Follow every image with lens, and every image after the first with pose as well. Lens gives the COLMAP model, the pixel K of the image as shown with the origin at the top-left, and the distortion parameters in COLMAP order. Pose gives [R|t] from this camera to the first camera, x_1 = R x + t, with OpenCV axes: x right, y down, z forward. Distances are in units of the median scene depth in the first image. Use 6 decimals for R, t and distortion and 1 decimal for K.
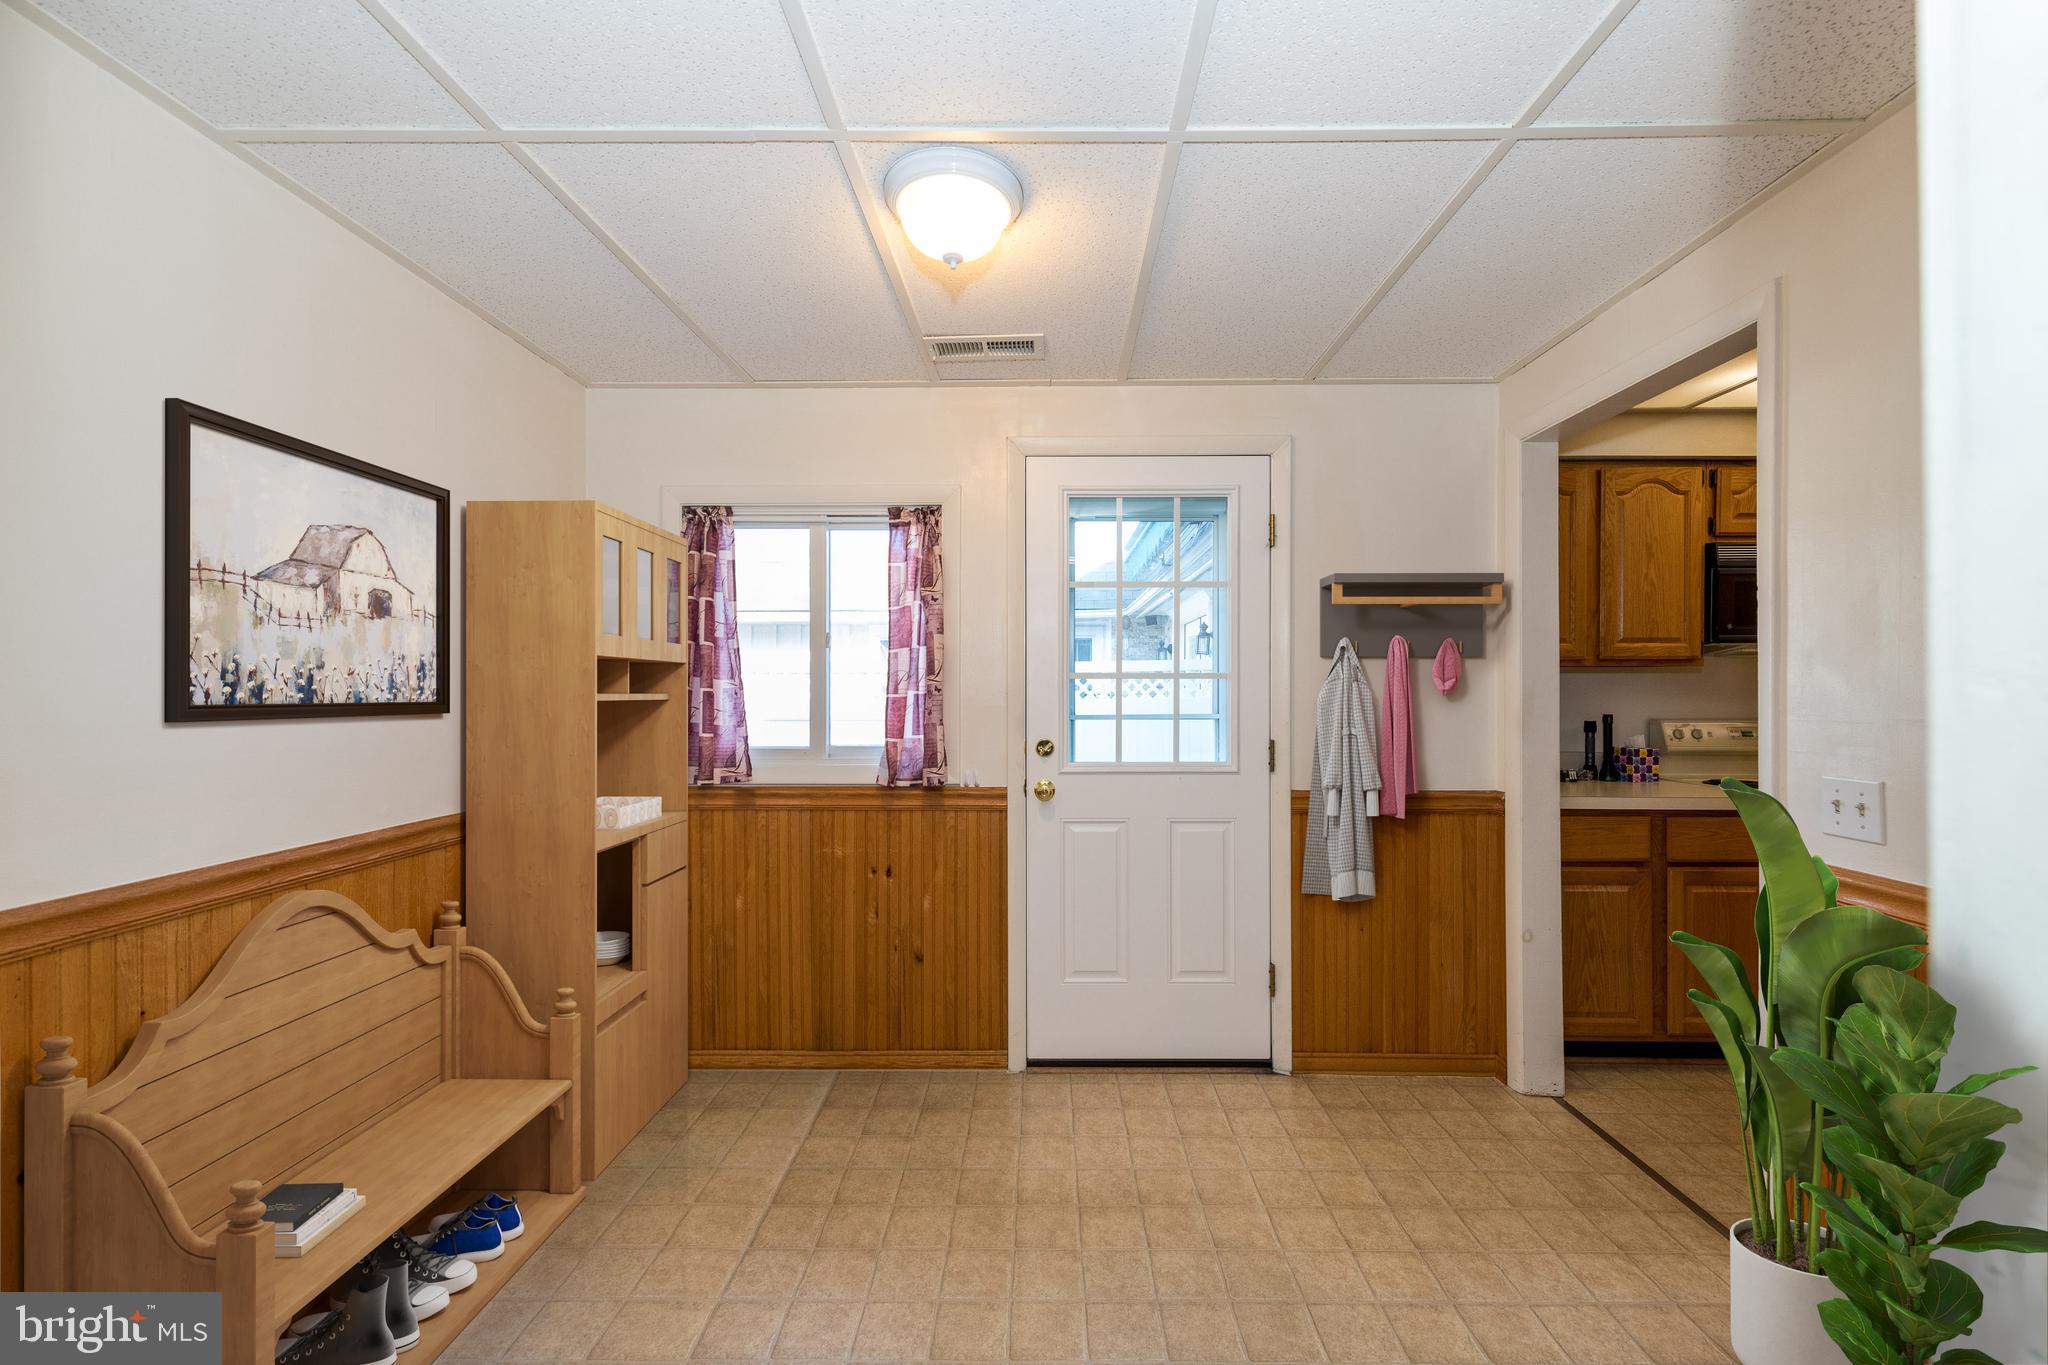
lens RADIAL K [[819.3, 0, 1023.1], [0, 819.3, 670.3], [0, 0, 1]] dist [0.000348, 0.000031]
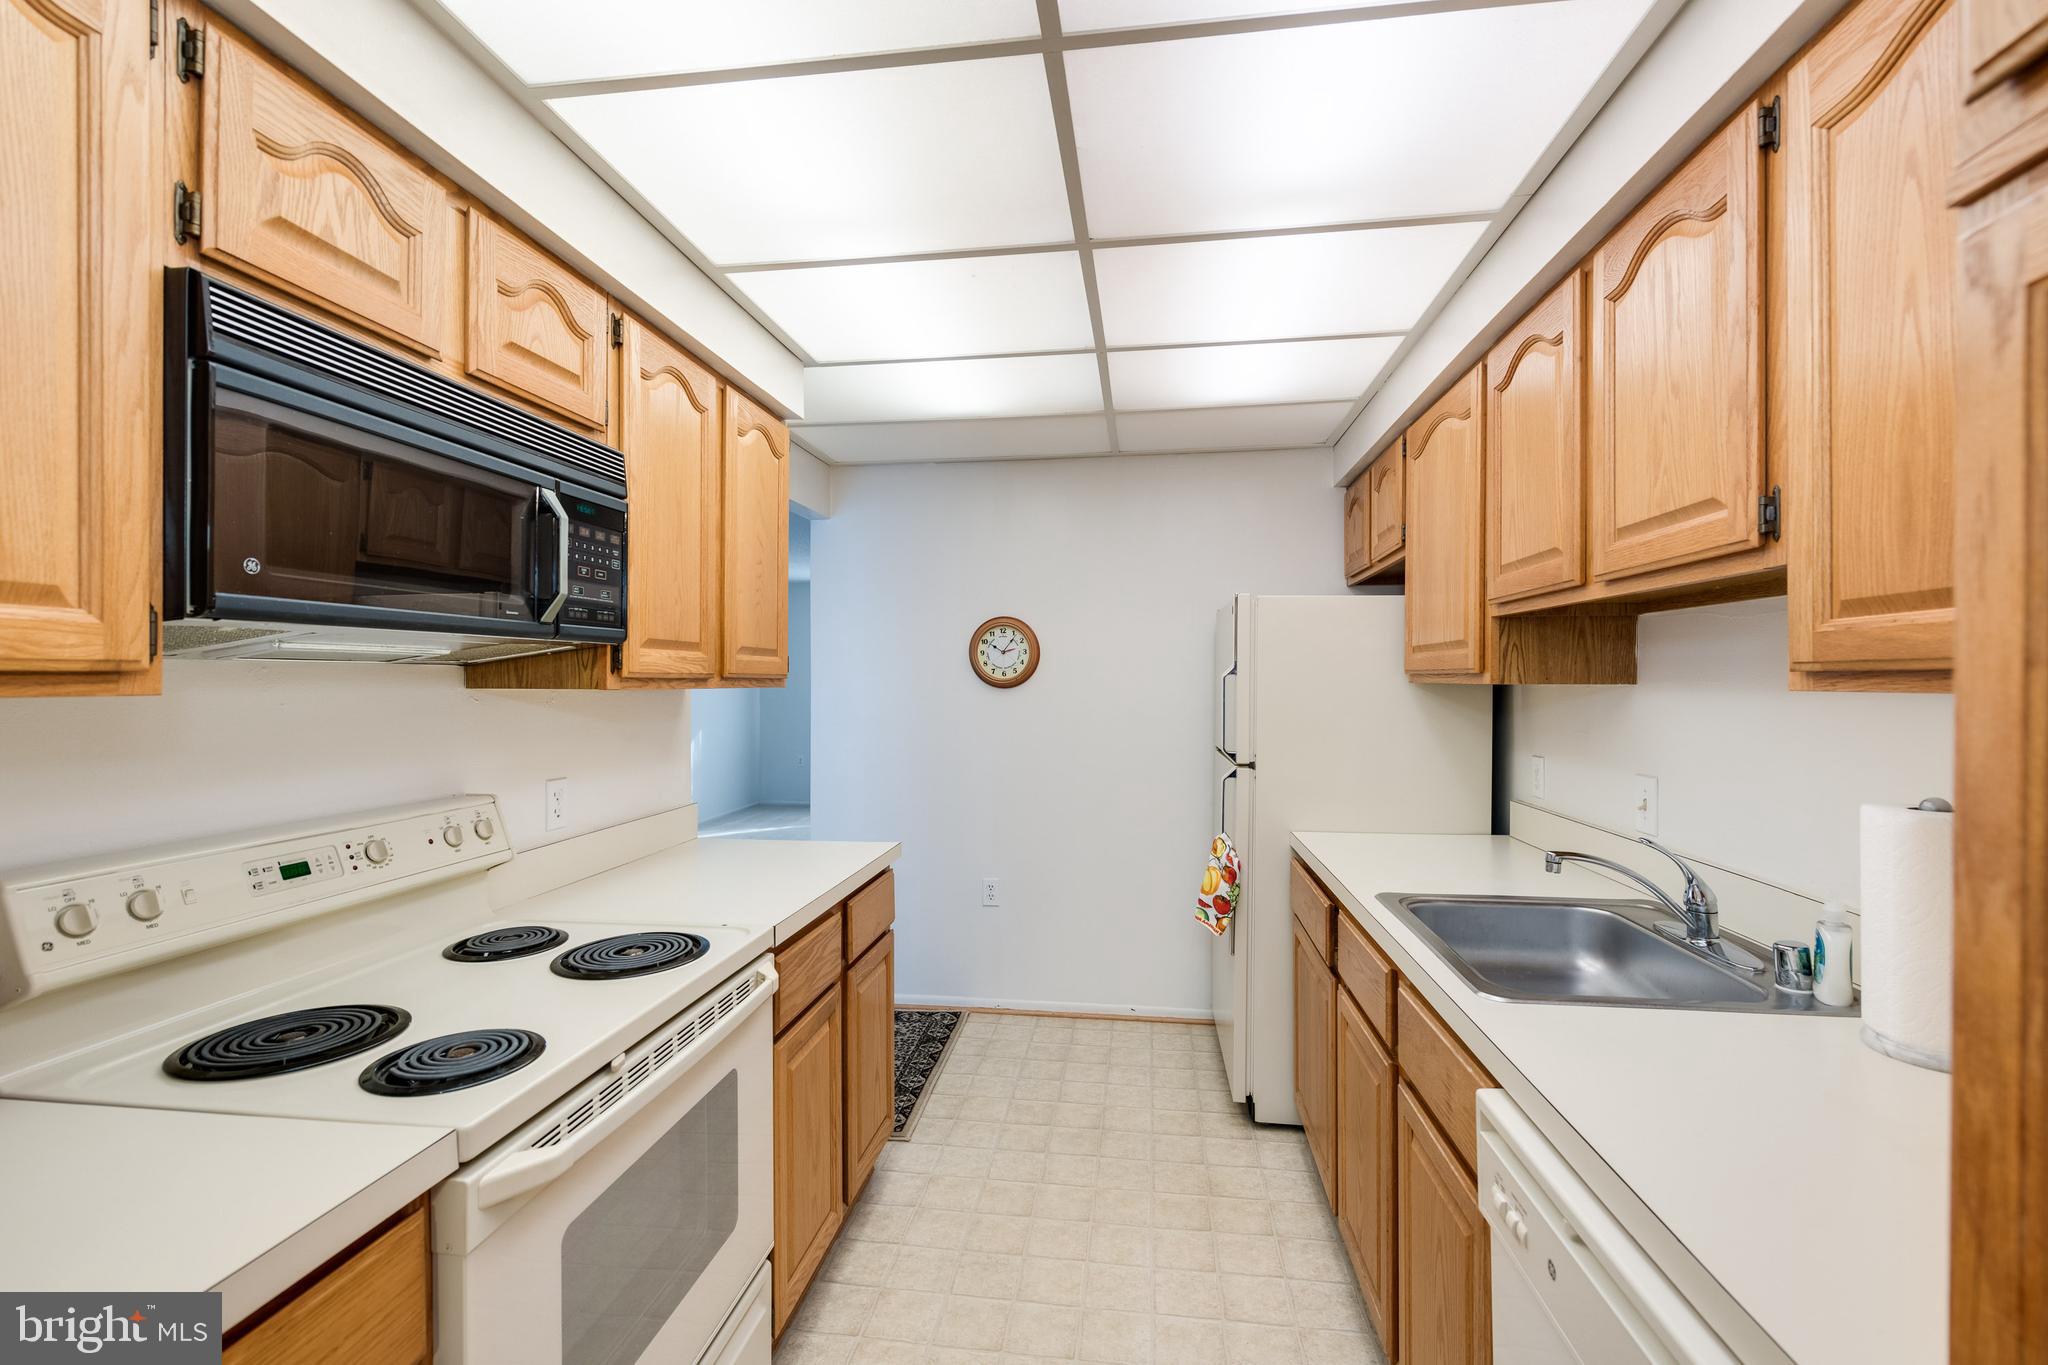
lens RADIAL K [[875.0, 0, 1022.1], [0, 875.0, 681.8], [0, 0, 1]] dist [0.002700, -0.000469]
pose [[0.111849, 0.001446, 0.993724, 0.563776], [0.007036, 0.999973, -0.002248, -0.007533], [-0.993700, 0.007244, 0.111835, 0.671347]]
